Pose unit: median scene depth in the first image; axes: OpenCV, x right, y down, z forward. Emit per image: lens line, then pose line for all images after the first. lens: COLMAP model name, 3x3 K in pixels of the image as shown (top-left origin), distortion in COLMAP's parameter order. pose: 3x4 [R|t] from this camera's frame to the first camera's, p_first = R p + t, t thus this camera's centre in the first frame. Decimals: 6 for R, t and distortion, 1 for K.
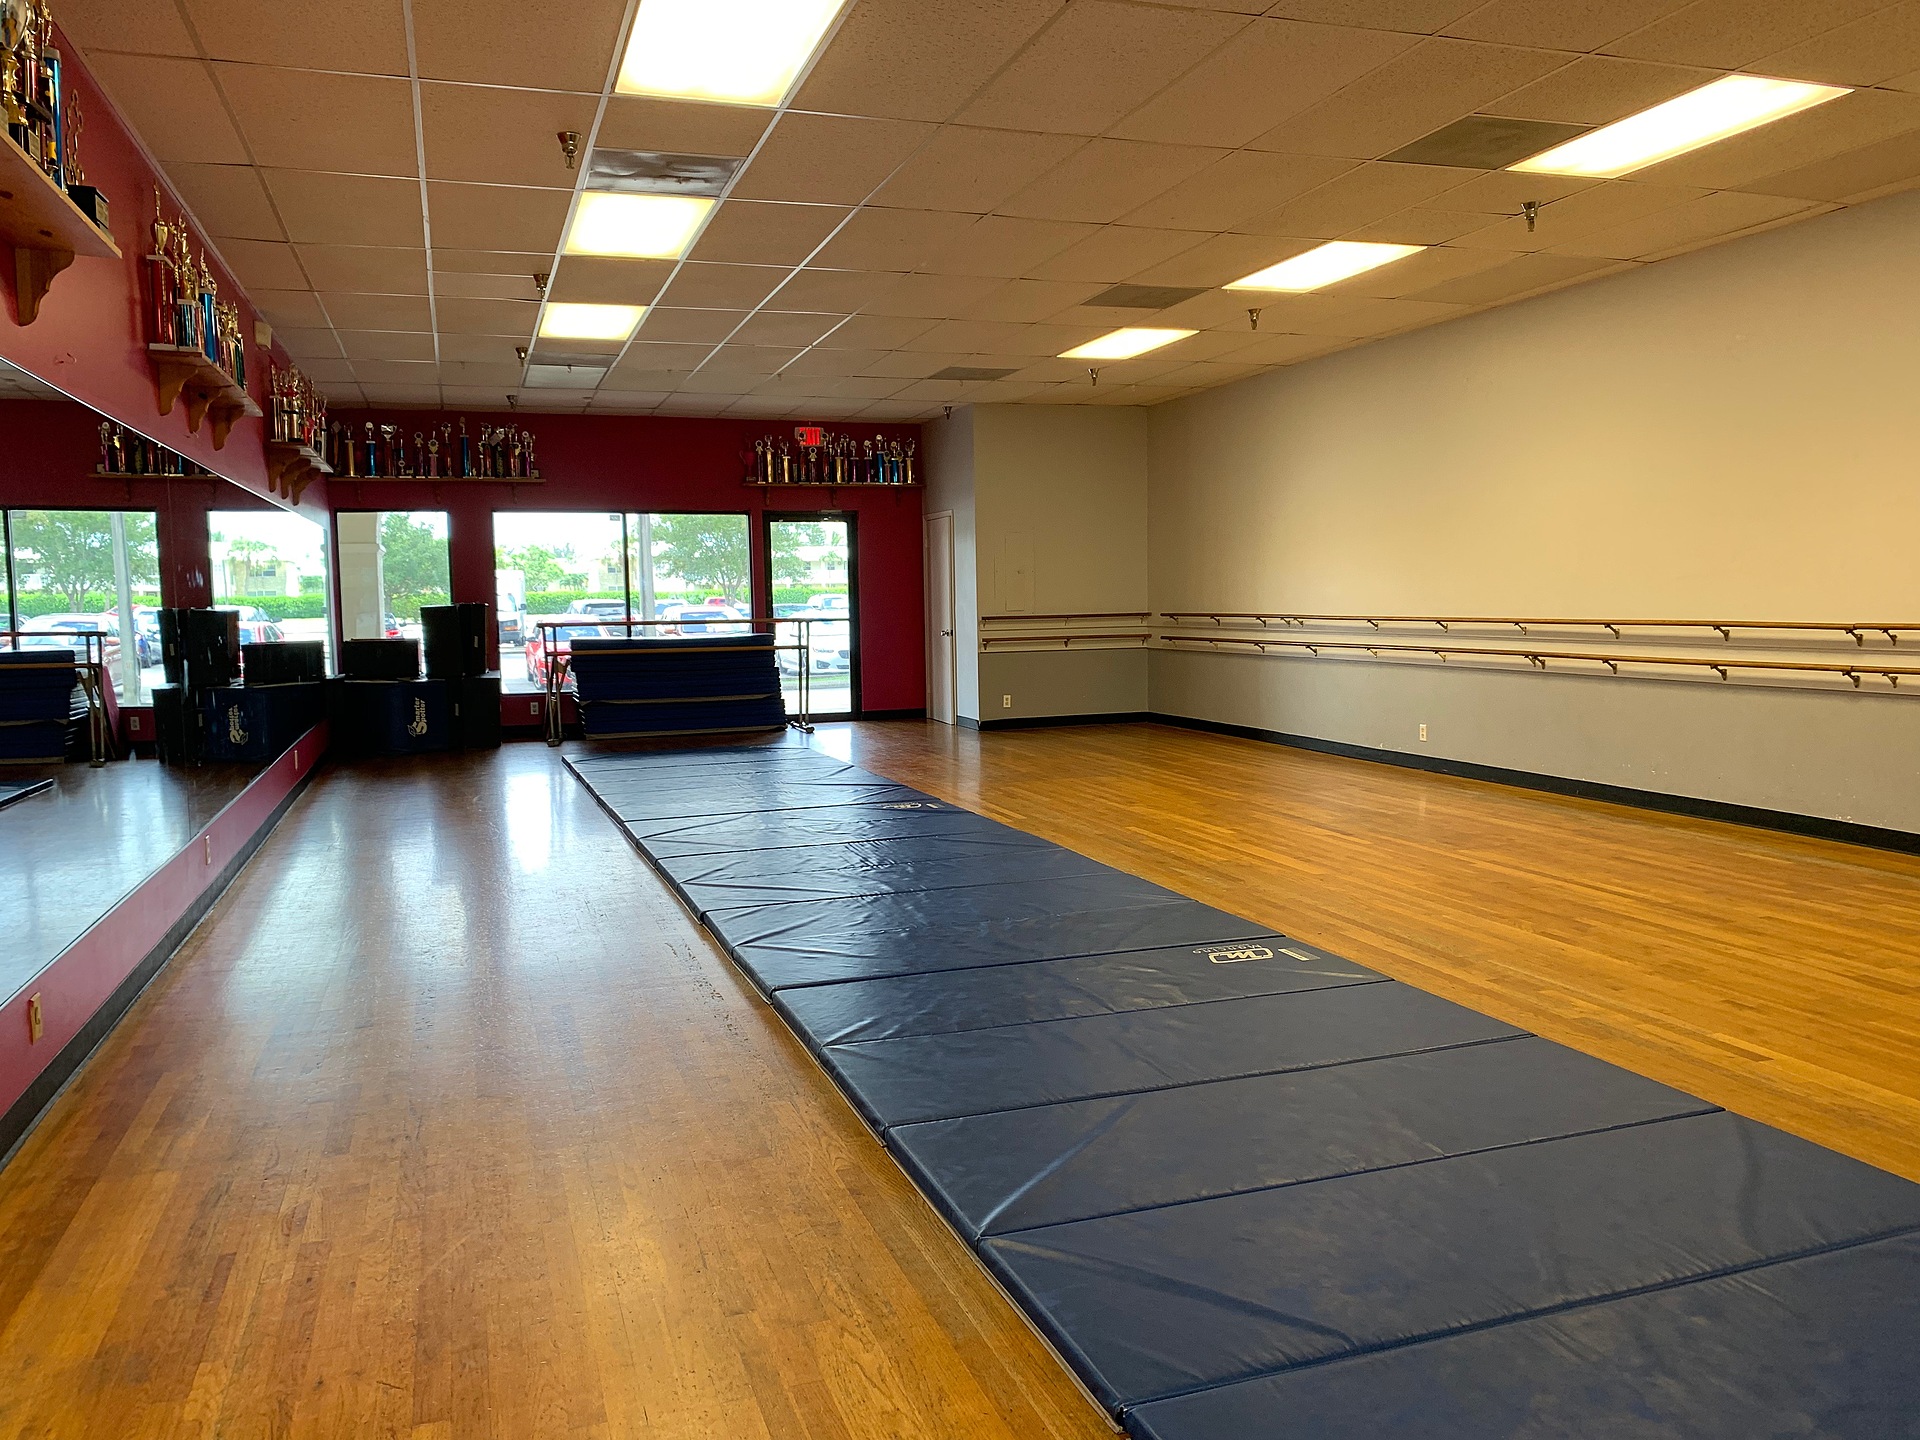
lens RADIAL K [[1454.0, 0, 960.0], [0, 1454.0, 720.0], [0, 0, 1]] dist [0.077872, -0.139950]
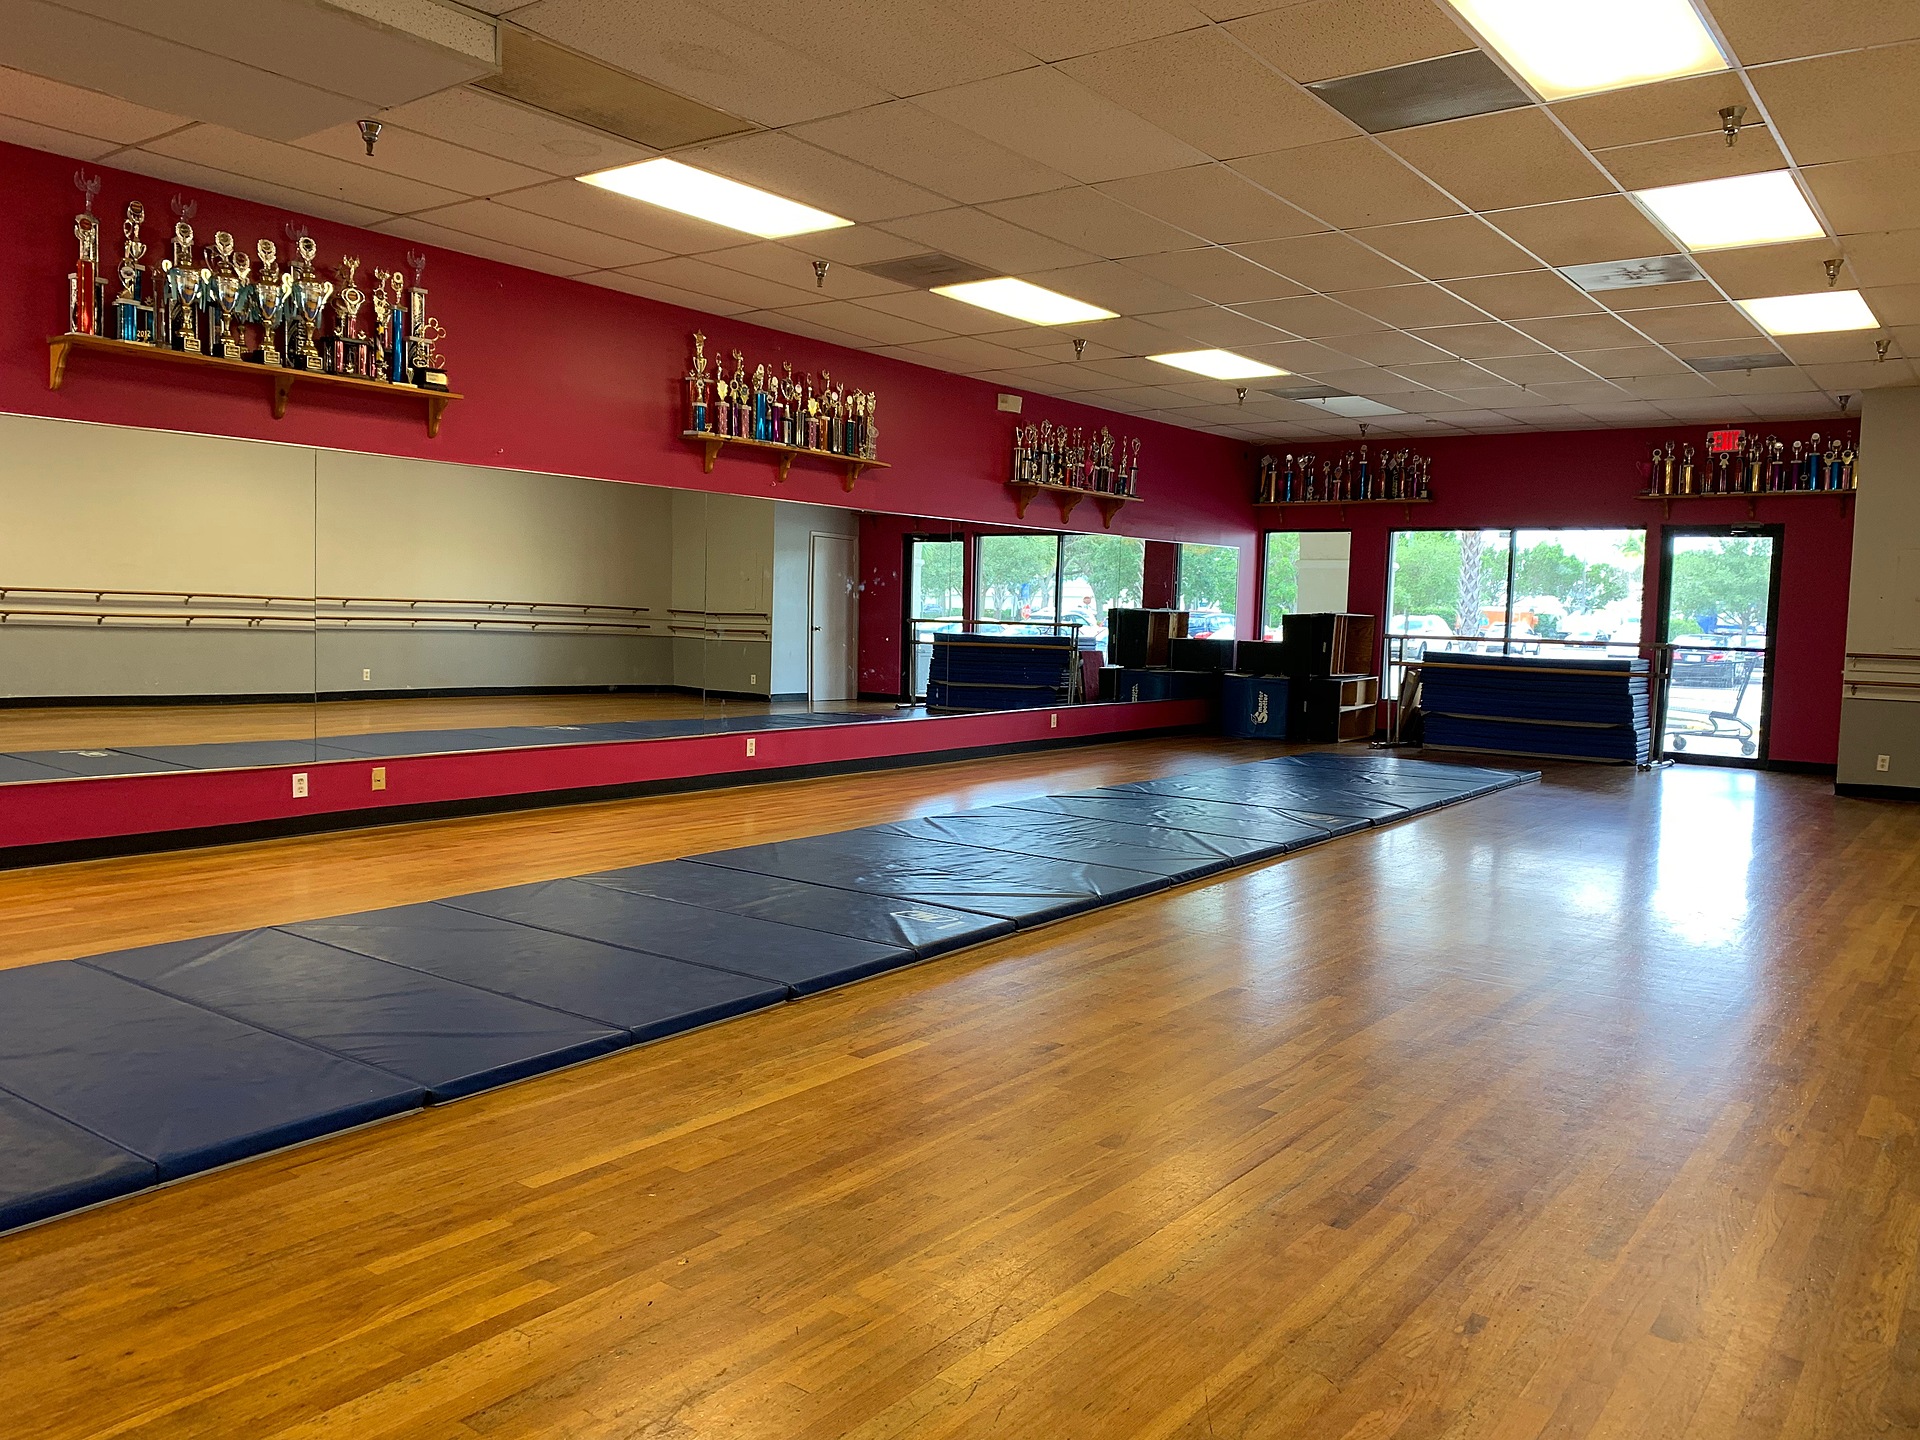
lens RADIAL K [[1454.0, 0, 960.0], [0, 1454.0, 720.0], [0, 0, 1]] dist [0.077872, -0.139950]
pose [[0.566901, 0.098335, -0.817896, 0.400383], [-0.109730, 0.993016, 0.043334, -0.015333], [0.816445, 0.065182, 0.573732, 0.131757]]
